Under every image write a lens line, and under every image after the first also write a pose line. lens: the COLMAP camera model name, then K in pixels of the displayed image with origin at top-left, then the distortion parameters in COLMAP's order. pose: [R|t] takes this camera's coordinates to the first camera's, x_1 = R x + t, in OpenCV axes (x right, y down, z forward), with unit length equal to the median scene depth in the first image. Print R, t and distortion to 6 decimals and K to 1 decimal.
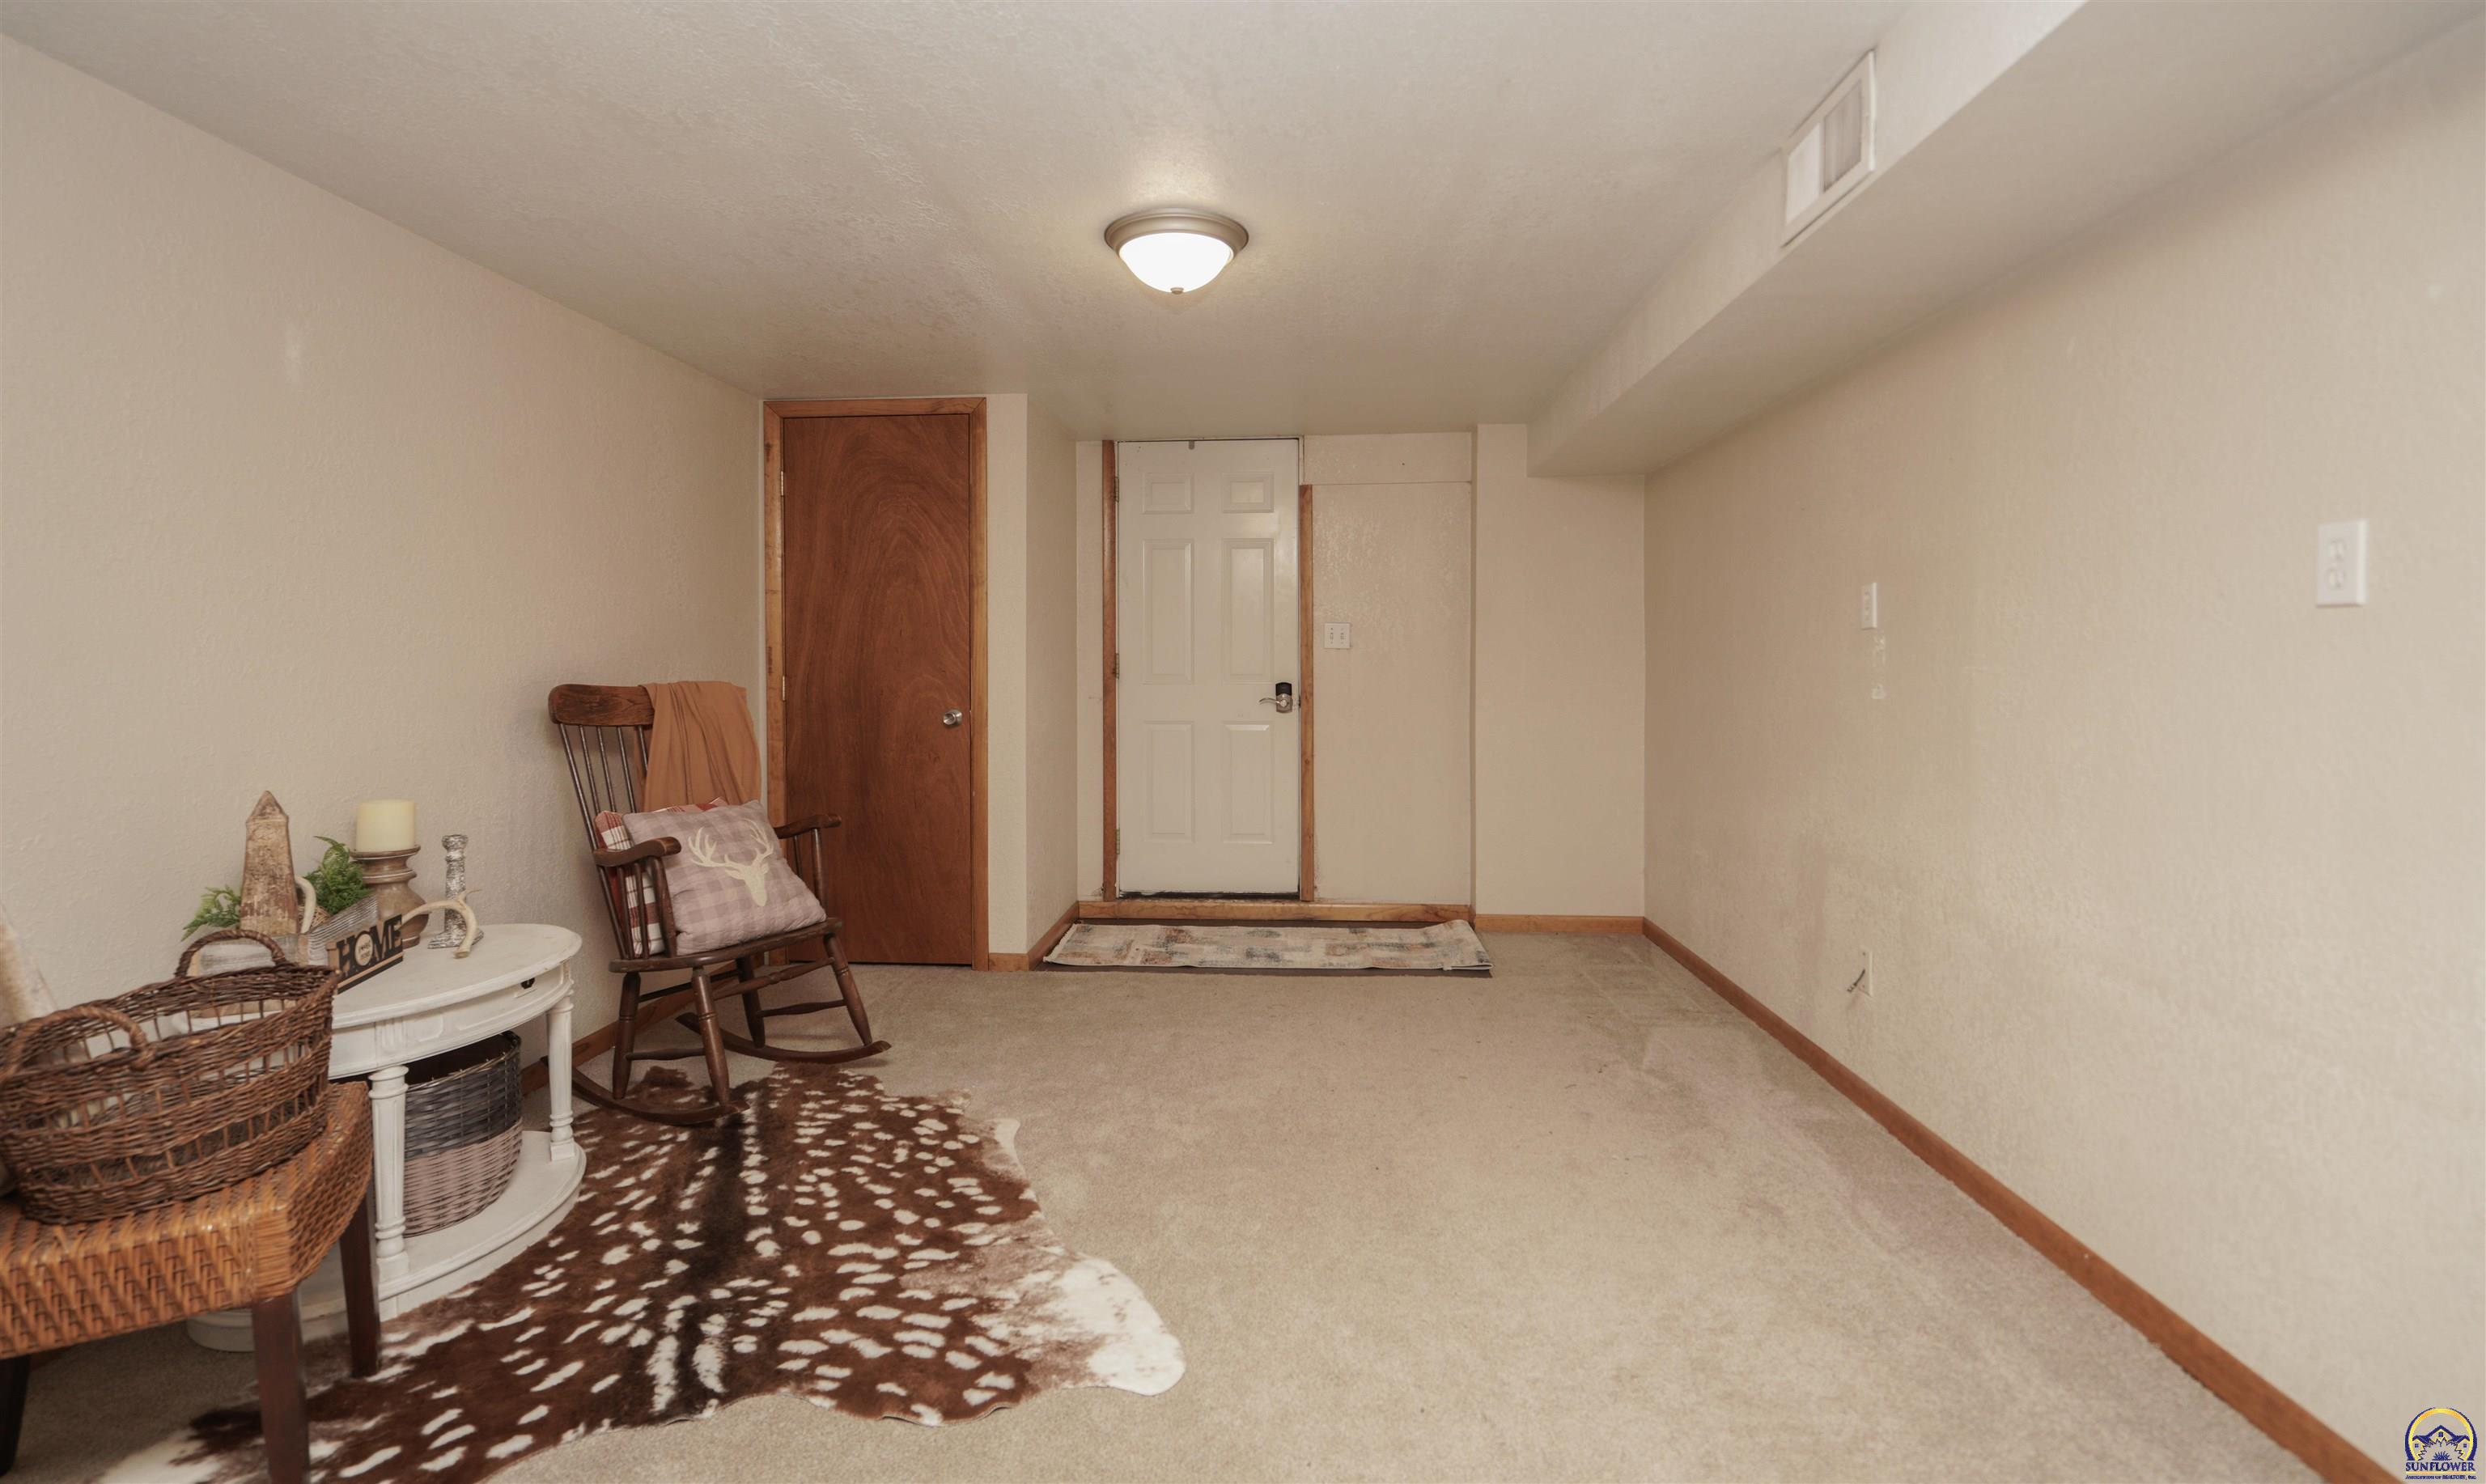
lens RADIAL K [[1122.6, 0, 1216.5], [0, 1122.6, 671.0], [0, 0, 1]] dist [-0.002634, -0.000156]
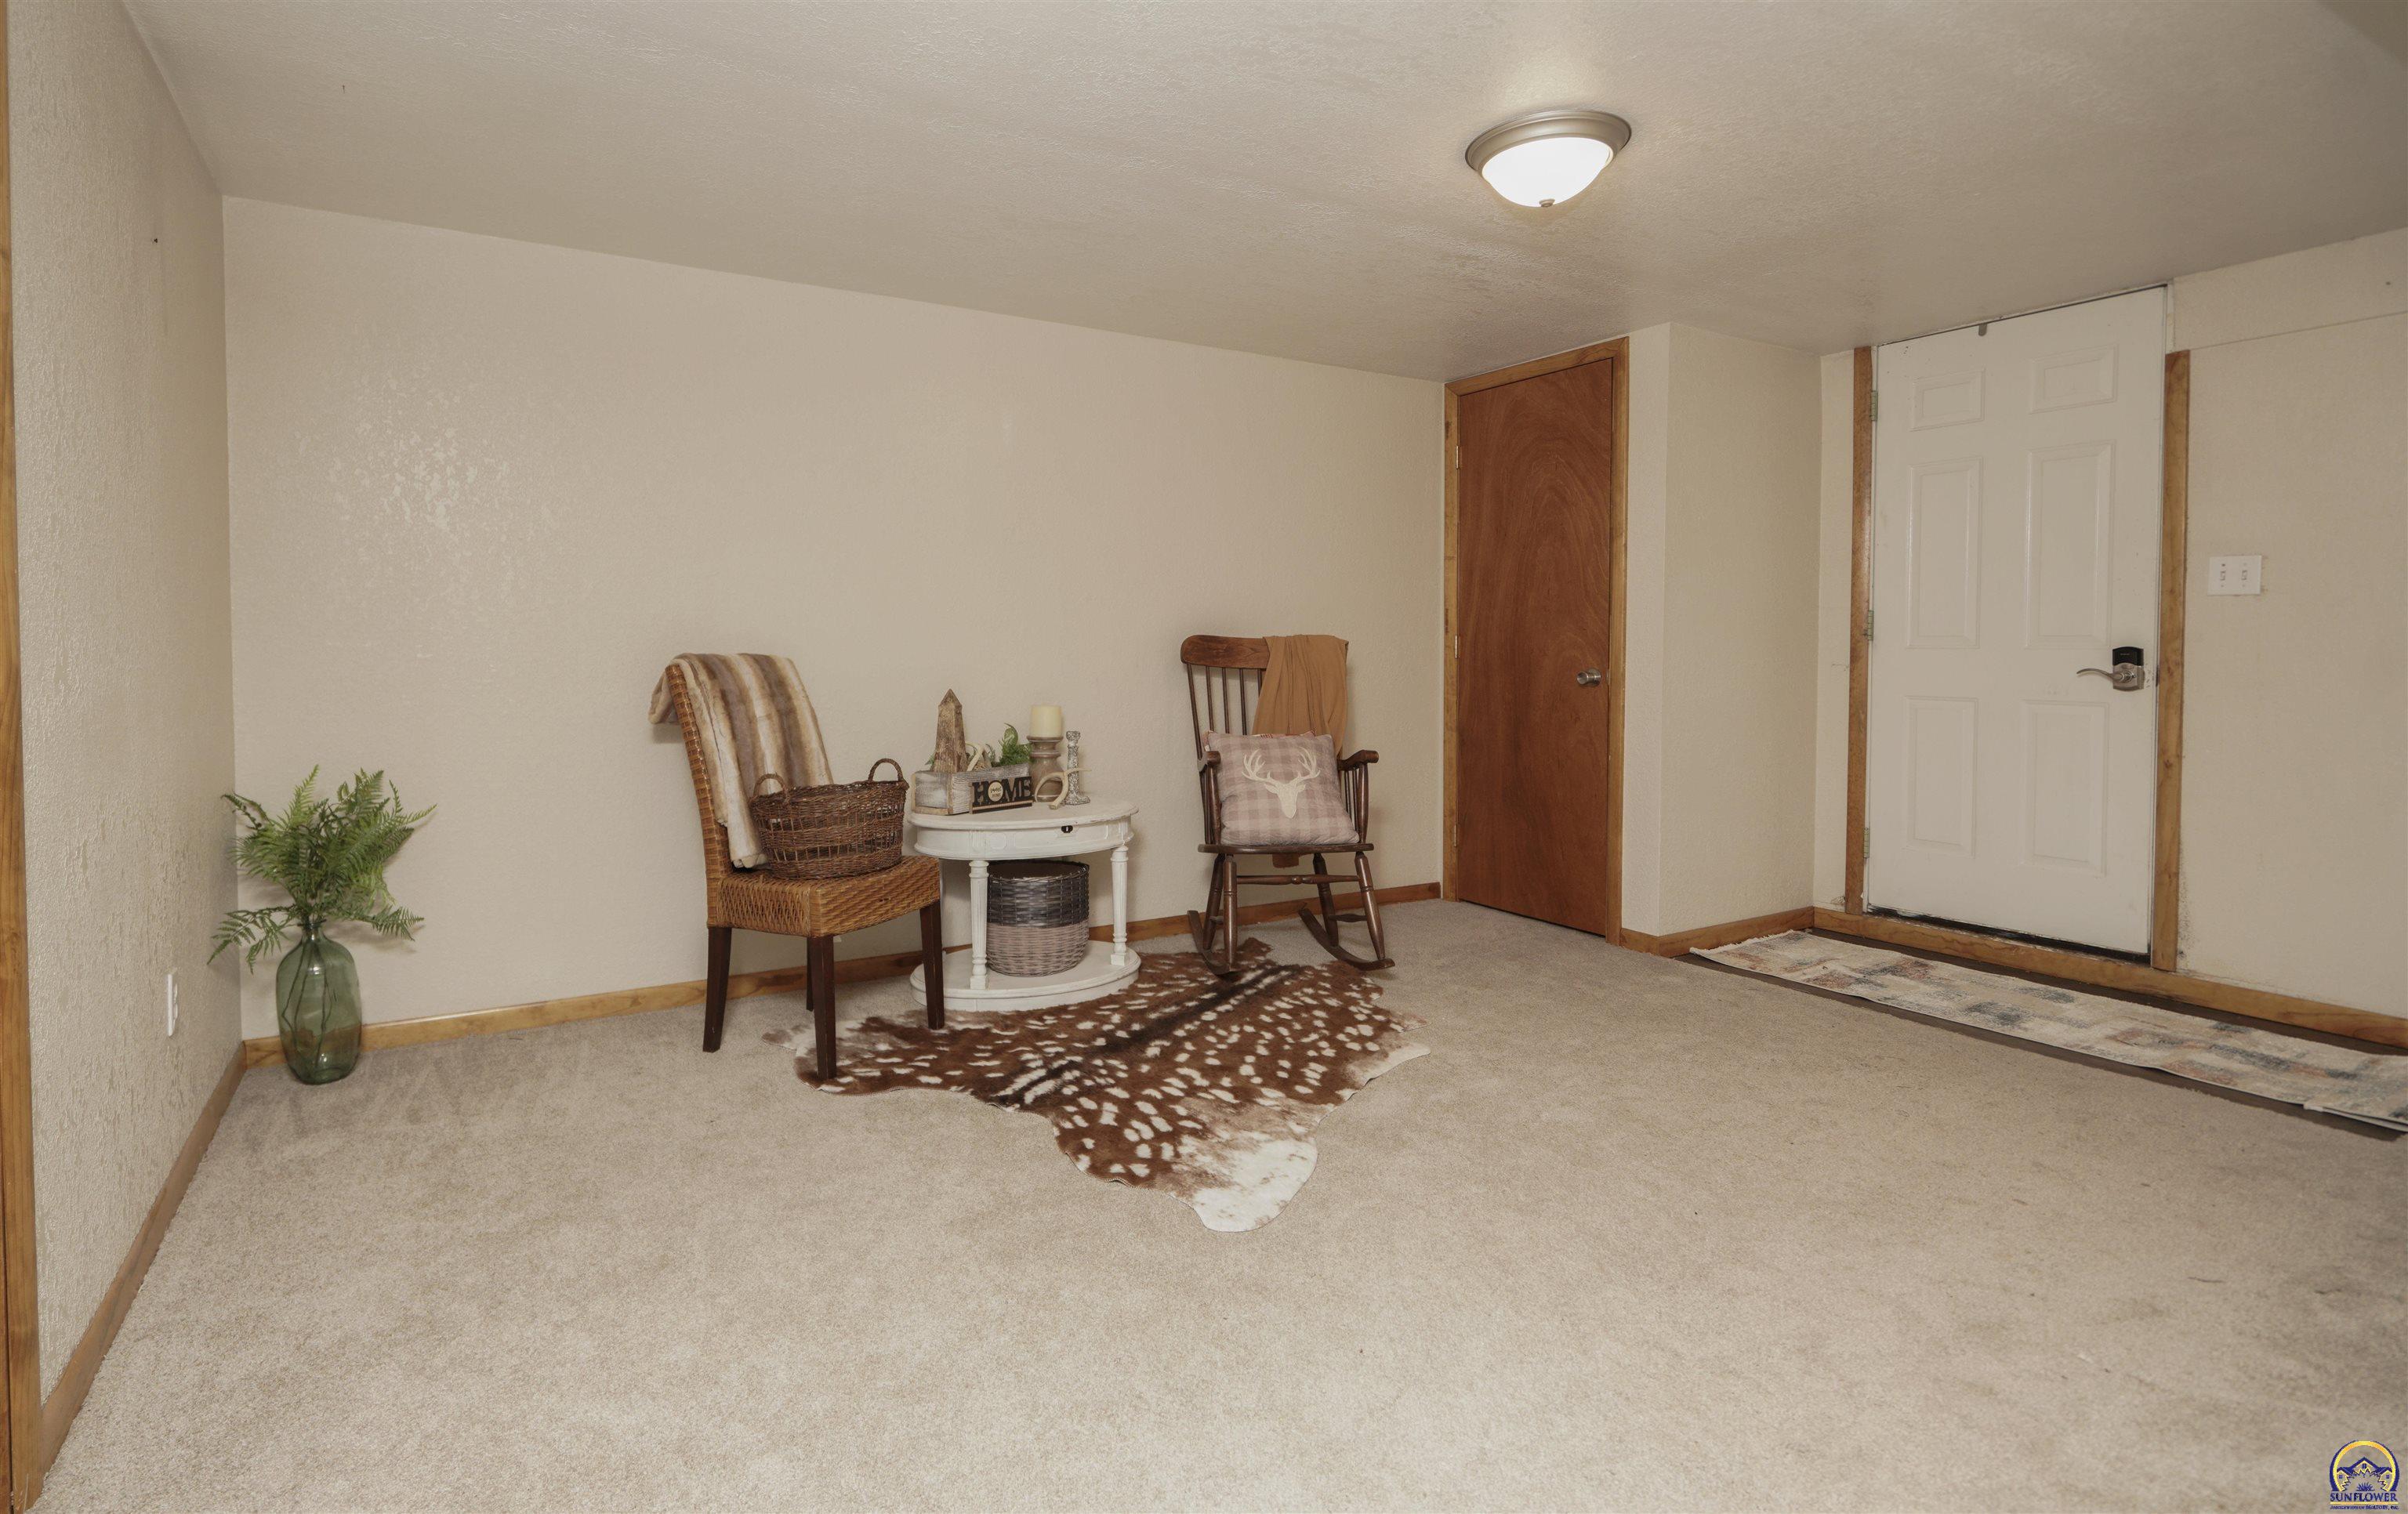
lens RADIAL K [[1148.1, 0, 1118.9], [0, 1148.1, 677.7], [0, 0, 1]] dist [0.002221, 0.000637]
pose [[0.561405, 0.026092, -0.827130, 0.505904], [-0.009209, 0.999638, 0.025284, 0.029365], [0.827490, -0.006577, 0.561442, 0.155861]]
